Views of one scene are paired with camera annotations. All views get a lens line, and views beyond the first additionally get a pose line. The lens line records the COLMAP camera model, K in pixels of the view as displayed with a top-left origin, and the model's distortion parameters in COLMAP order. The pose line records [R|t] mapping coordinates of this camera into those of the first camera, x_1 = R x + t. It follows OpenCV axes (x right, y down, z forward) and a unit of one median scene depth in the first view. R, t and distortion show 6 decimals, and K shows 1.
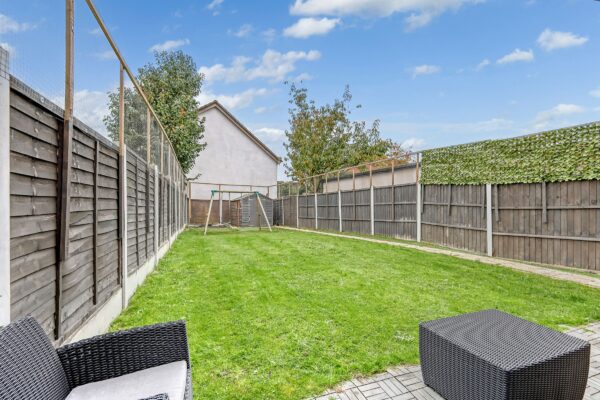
lens RADIAL K [[257.0, 0, 299.6], [0, 257.0, 211.3], [0, 0, 1]] dist [0.001506, -0.000236]
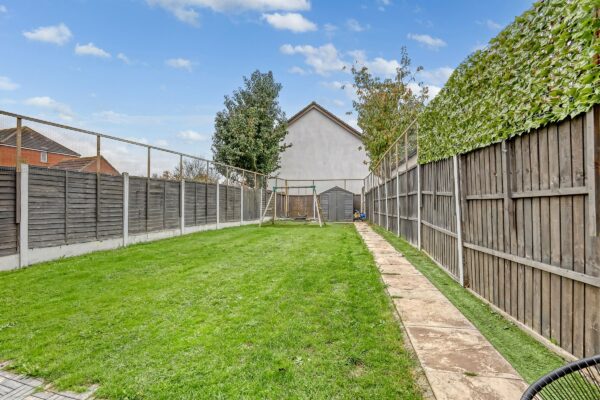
lens RADIAL K [[257.0, 0, 294.6], [0, 257.0, 200.0], [0, 0, 1]] dist [0.001506, -0.000236]
pose [[0.815884, -0.012427, -0.578082, 0.544872], [-0.001830, 0.999709, -0.024074, 0.003690], [0.578212, 0.020699, 0.815624, 0.241555]]
